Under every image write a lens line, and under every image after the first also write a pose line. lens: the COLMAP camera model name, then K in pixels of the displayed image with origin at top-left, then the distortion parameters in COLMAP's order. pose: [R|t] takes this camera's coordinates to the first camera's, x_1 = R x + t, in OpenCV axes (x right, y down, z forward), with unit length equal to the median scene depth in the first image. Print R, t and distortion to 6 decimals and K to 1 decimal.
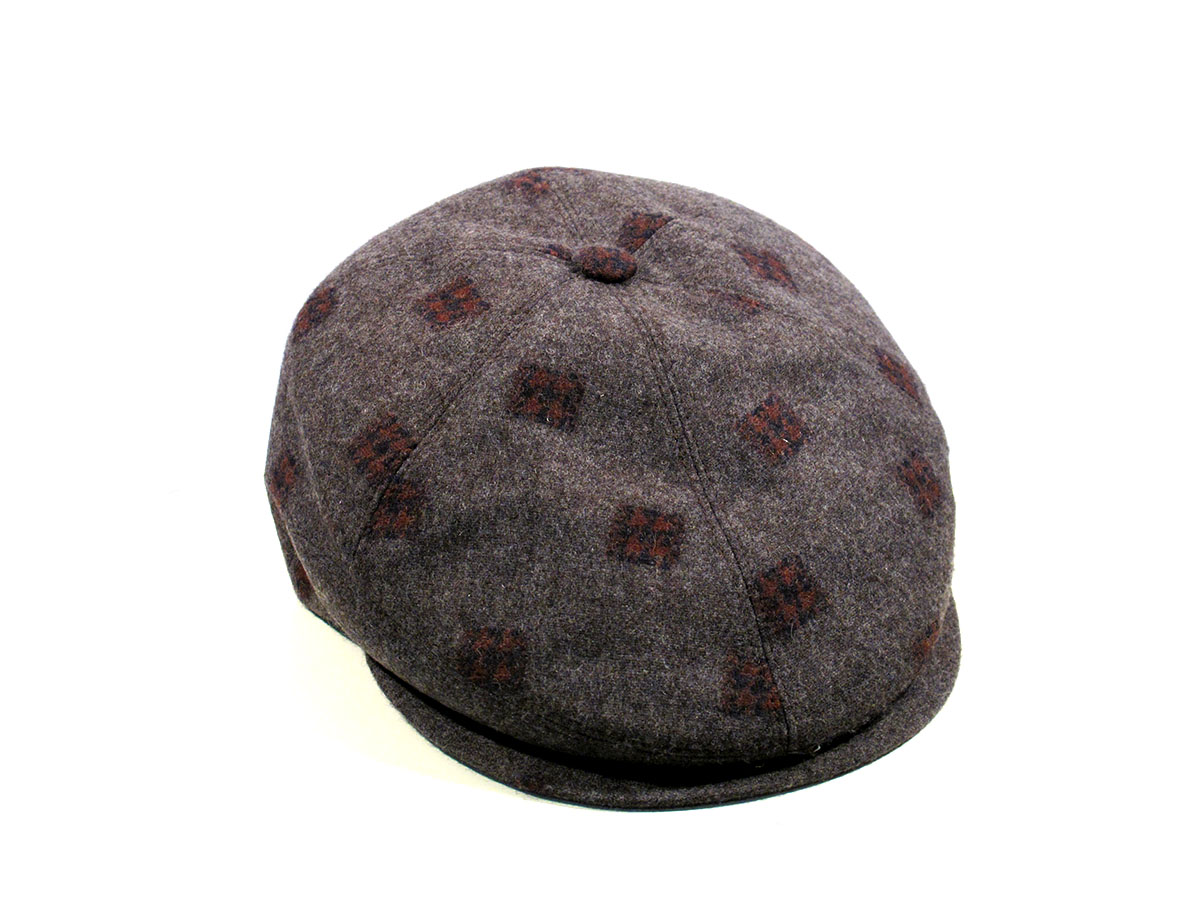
lens RADIAL K [[2508.9, 0, 599.4], [0, 2508.9, 450.9], [0, 0, 1]] dist [-0.040513, 0.000000]
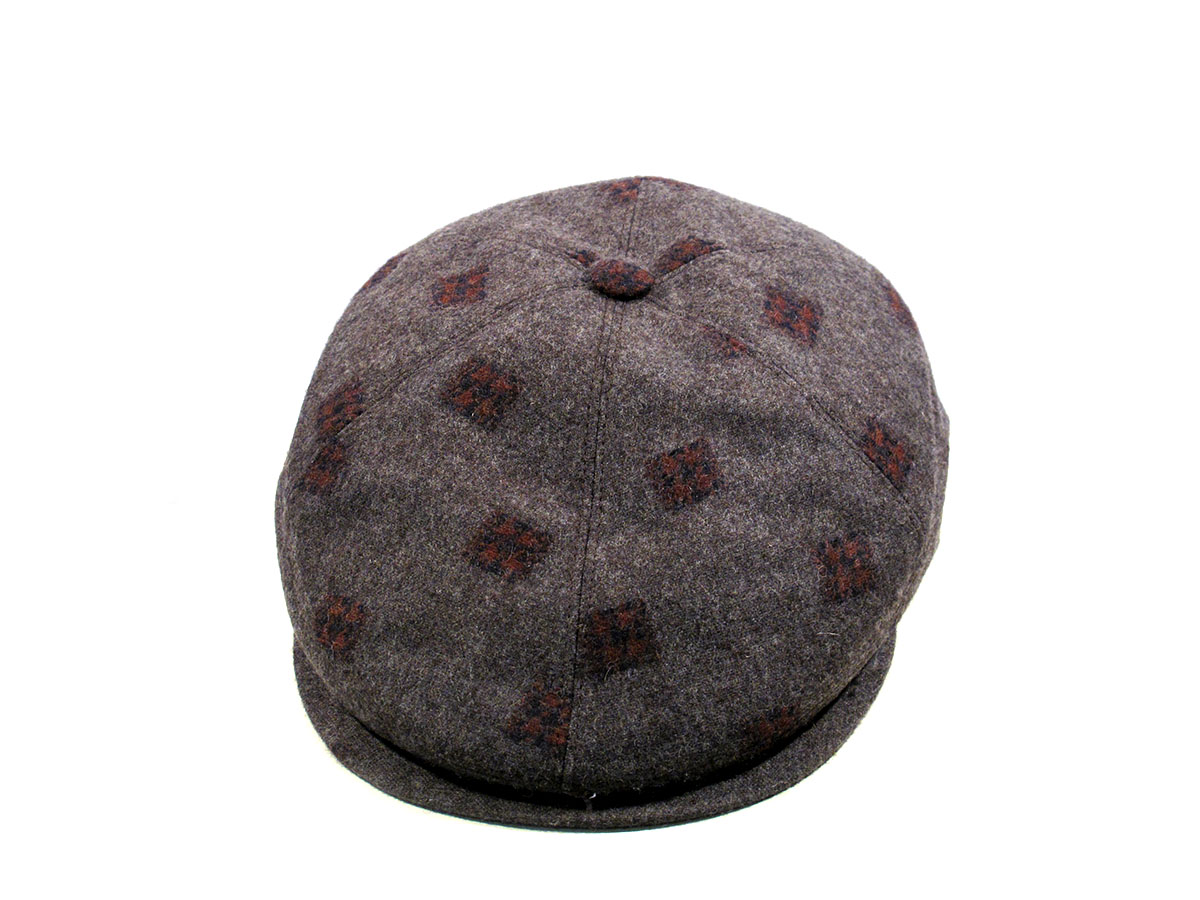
lens RADIAL K [[2508.9, 0, 601.4], [0, 2508.9, 449.7], [0, 0, 1]] dist [-0.040513, 0.000000]
pose [[0.884177, 0.216123, -0.414151, 0.448220], [-0.211515, 0.975677, 0.057587, -0.067994], [0.416524, 0.036682, 0.908385, 0.099294]]
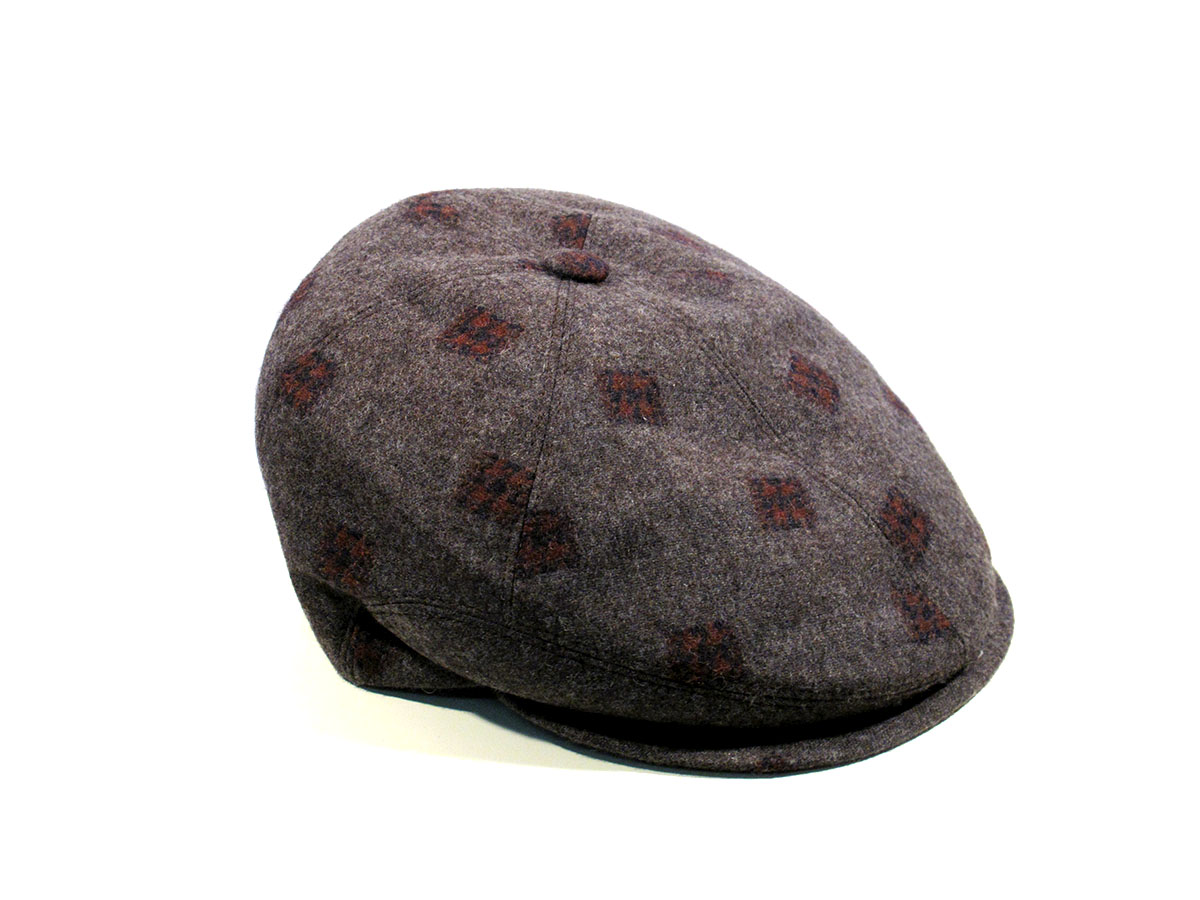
lens RADIAL K [[2508.9, 0, 594.9], [0, 2508.9, 445.5], [0, 0, 1]] dist [-0.040513, 0.000000]
pose [[0.841973, -0.228847, 0.488580, -0.526444], [0.239693, 0.969971, 0.041262, -0.047968], [-0.483352, 0.082368, 0.871543, 0.140024]]
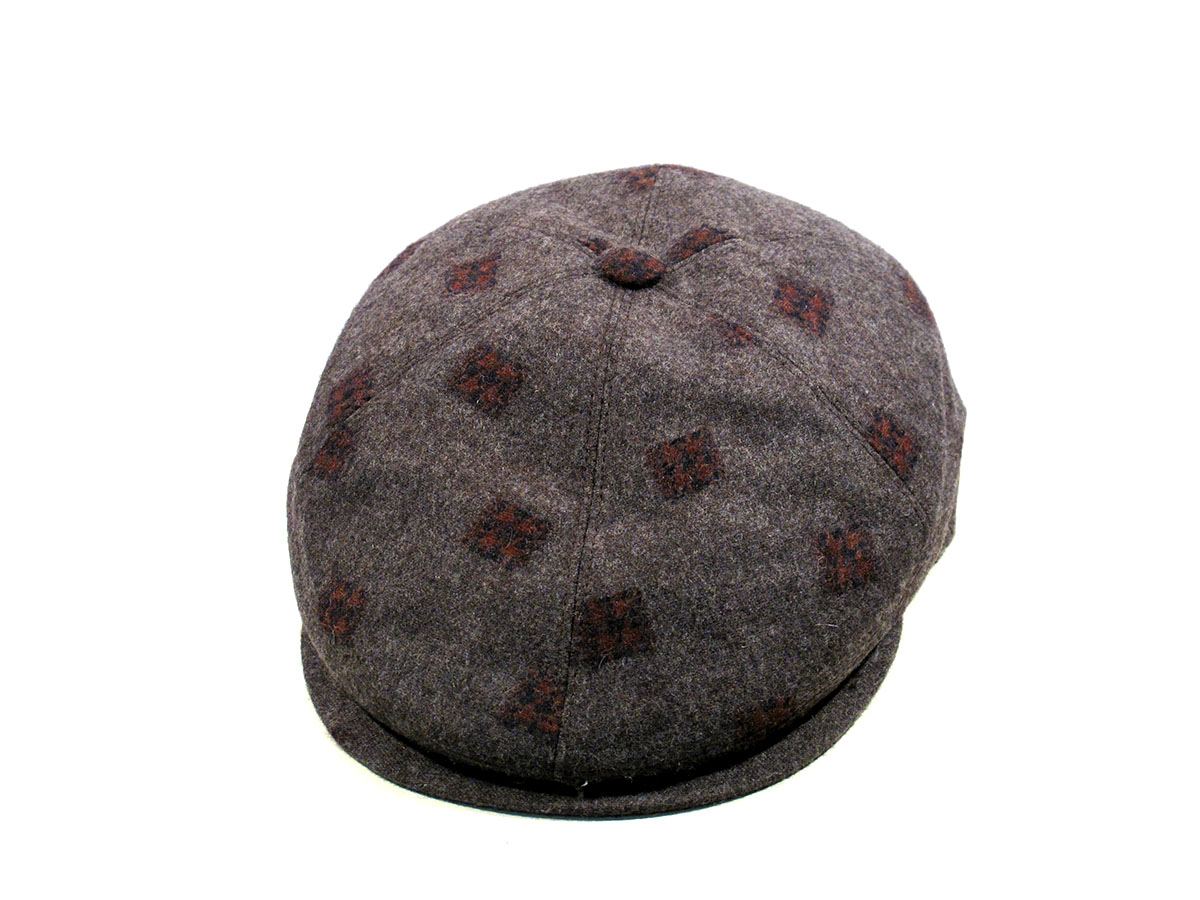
lens RADIAL K [[2508.9, 0, 600.2], [0, 2508.9, 450.8], [0, 0, 1]] dist [-0.040513, 0.000000]
pose [[0.860899, 0.227969, -0.454843, 0.488703], [-0.218583, 0.973012, 0.073958, -0.079034], [0.459428, 0.035751, 0.887495, 0.119871]]
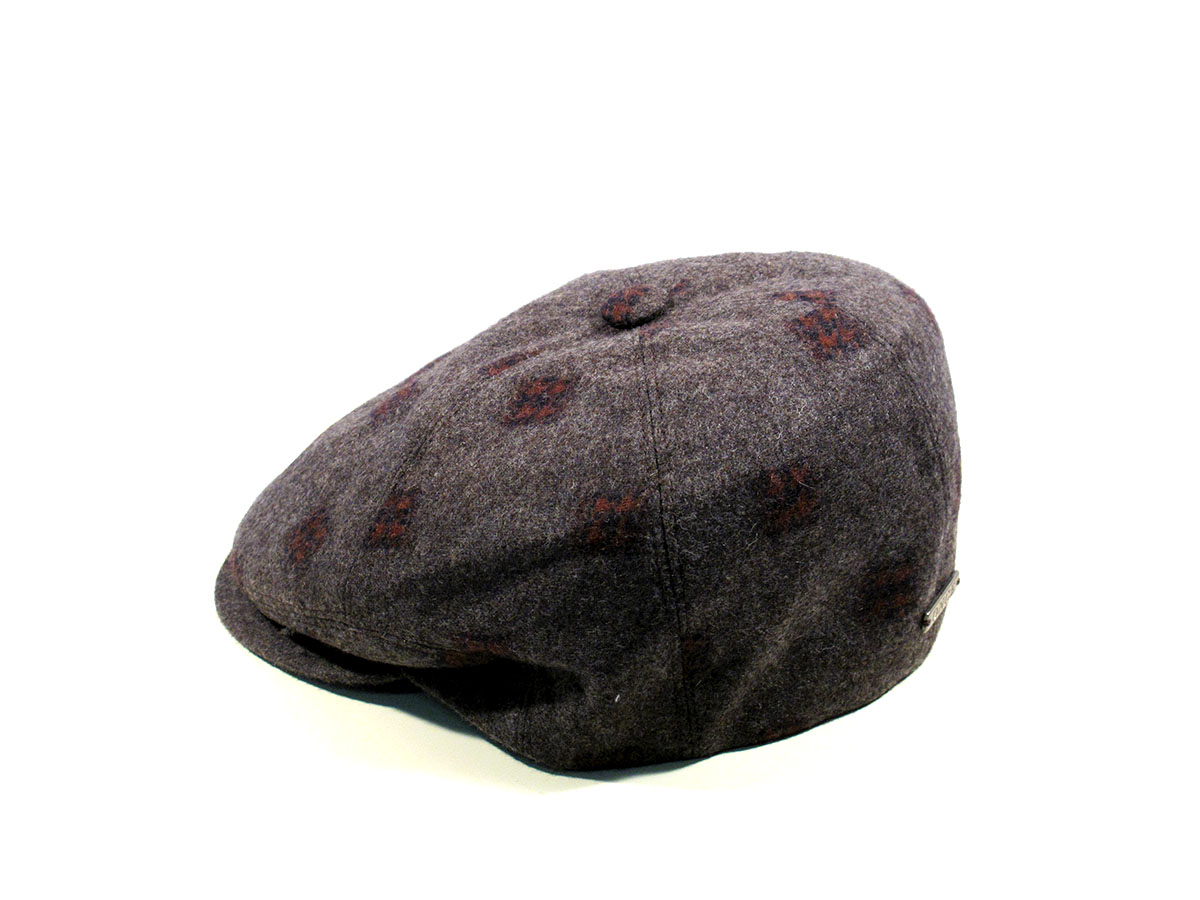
lens RADIAL K [[2508.9, 0, 600.0], [0, 2508.9, 449.5], [0, 0, 1]] dist [-0.040513, 0.000000]
pose [[-0.732755, 0.351632, -0.582602, 0.627083], [-0.247966, 0.659311, 0.709804, -0.761501], [0.633705, 0.664578, -0.395921, 1.494559]]
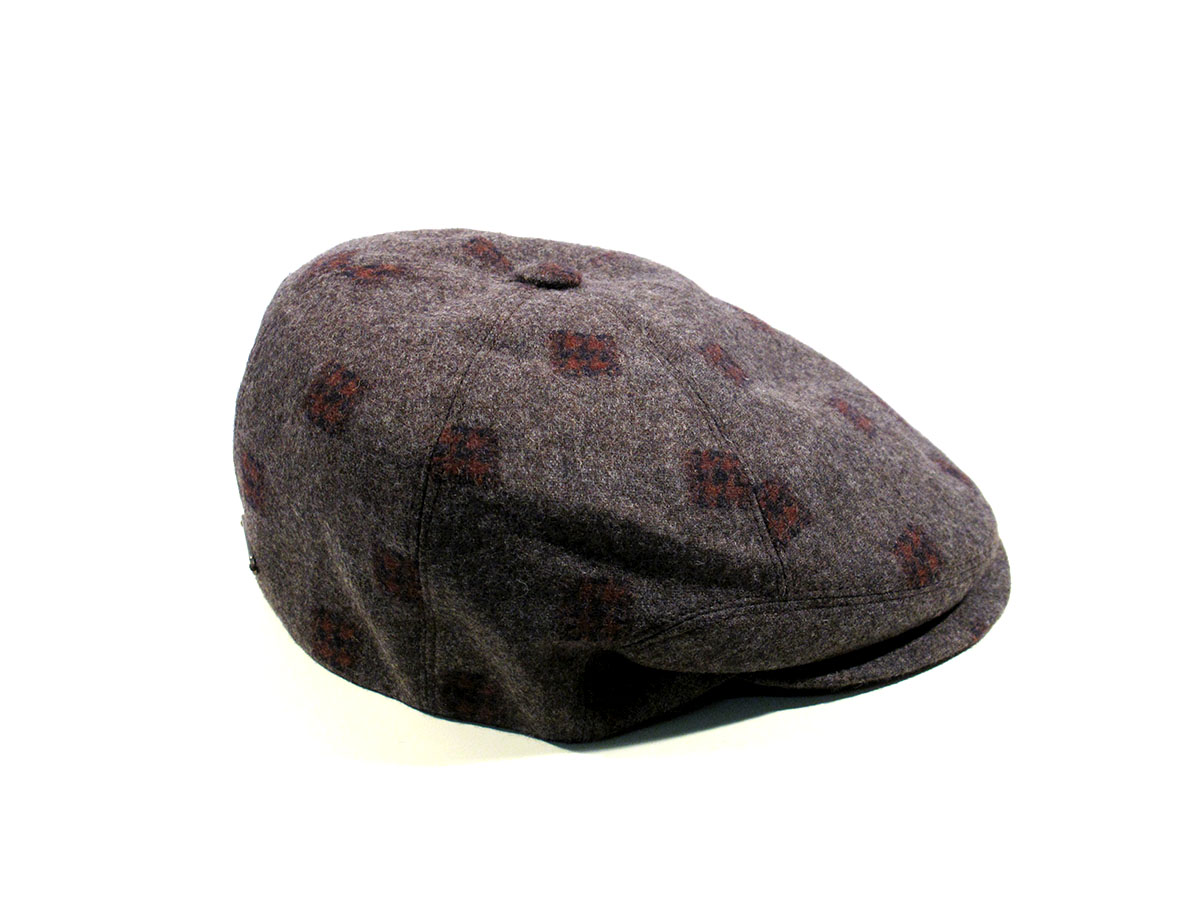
lens RADIAL K [[2508.9, 0, 601.1], [0, 2508.9, 450.9], [0, 0, 1]] dist [-0.040513, 0.000000]
pose [[0.173288, -0.406287, 0.897163, -0.961585], [0.456337, 0.840381, 0.292431, -0.314408], [-0.872770, 0.358734, 0.331032, 0.721435]]
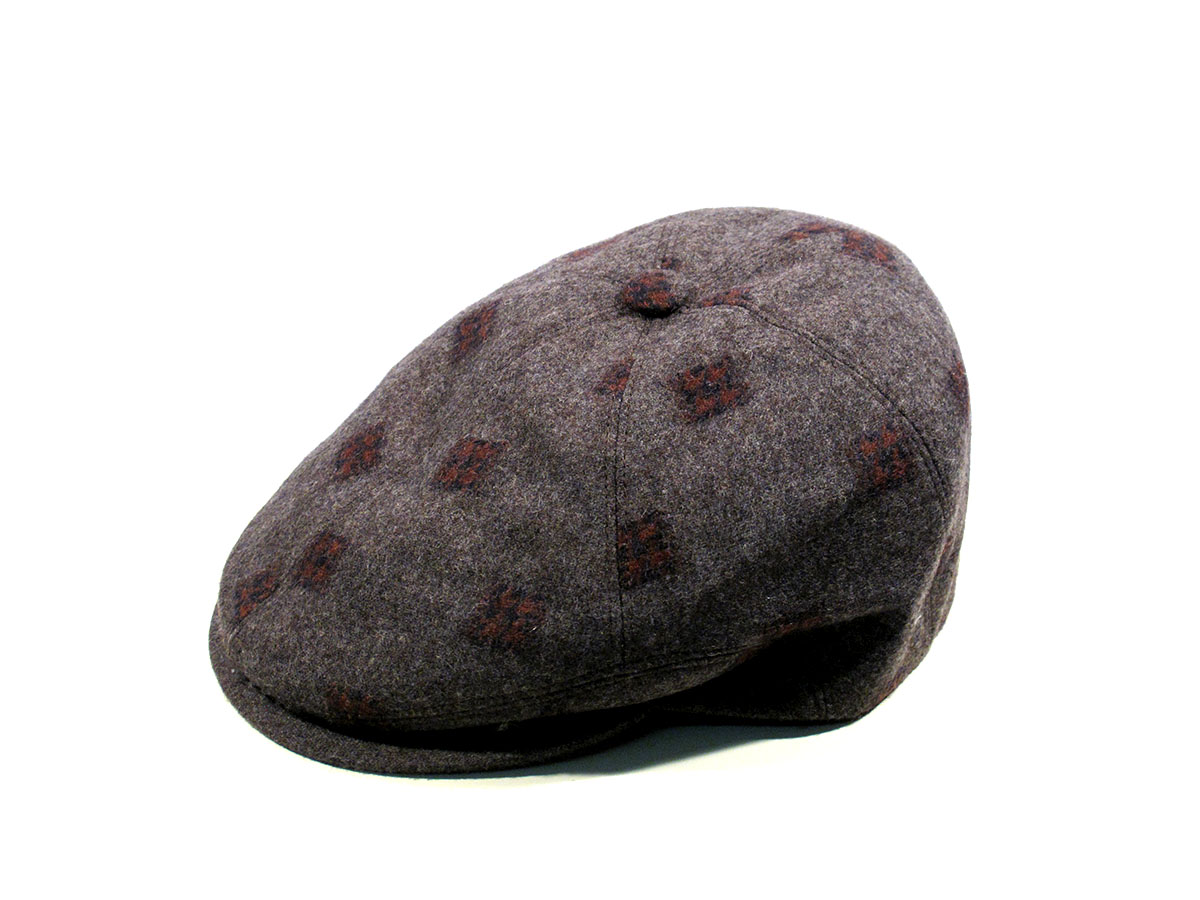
lens RADIAL K [[2508.9, 0, 596.7], [0, 2508.9, 450.0], [0, 0, 1]] dist [-0.040513, 0.000000]
pose [[-0.011008, 0.473245, -0.880862, 0.944799], [-0.412643, 0.800260, 0.435098, -0.467719], [0.910826, 0.368271, 0.186472, 0.869344]]
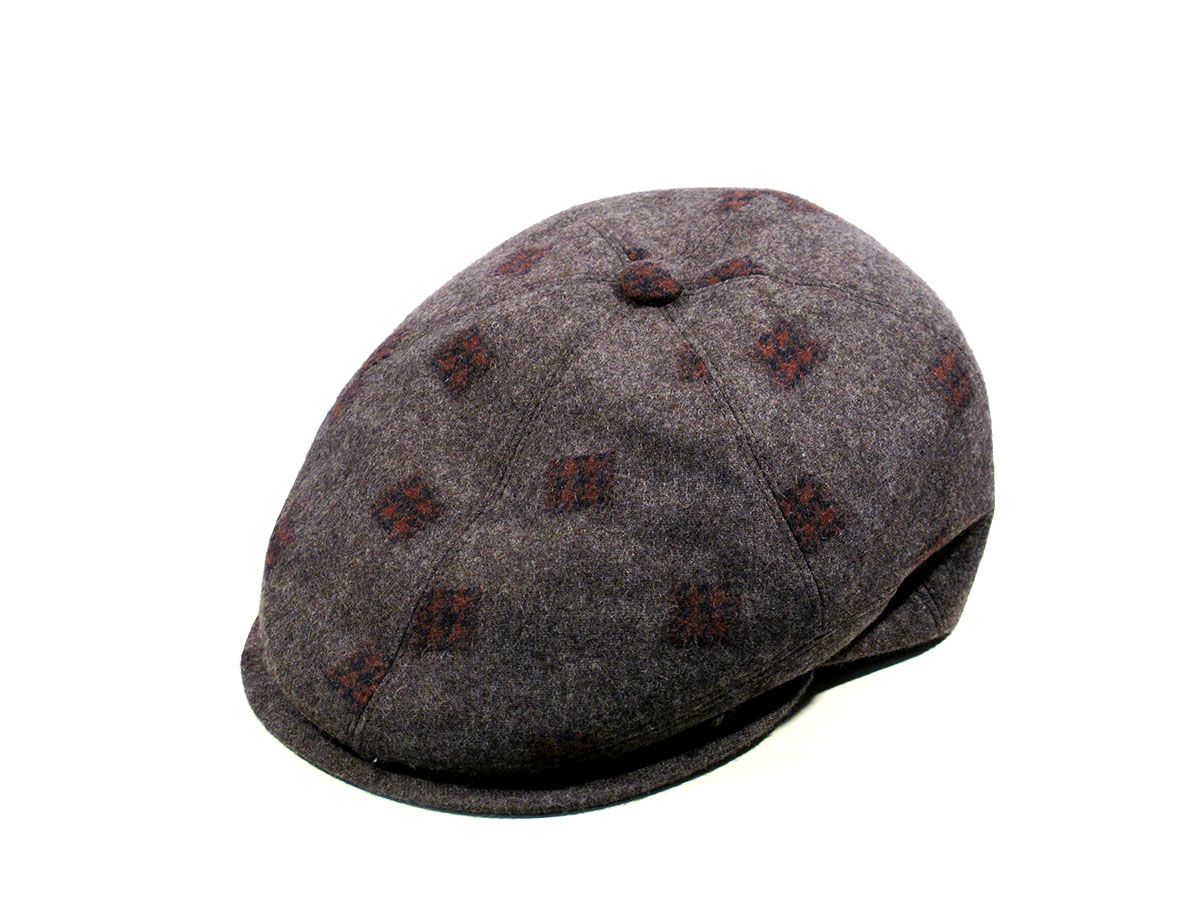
lens RADIAL K [[2508.9, 0, 602.3], [0, 2508.9, 450.1], [0, 0, 1]] dist [-0.040513, 0.000000]
pose [[0.518293, 0.395416, -0.758300, 0.813833], [-0.369385, 0.903220, 0.218514, -0.237433], [0.771316, 0.166850, 0.614193, 0.412979]]
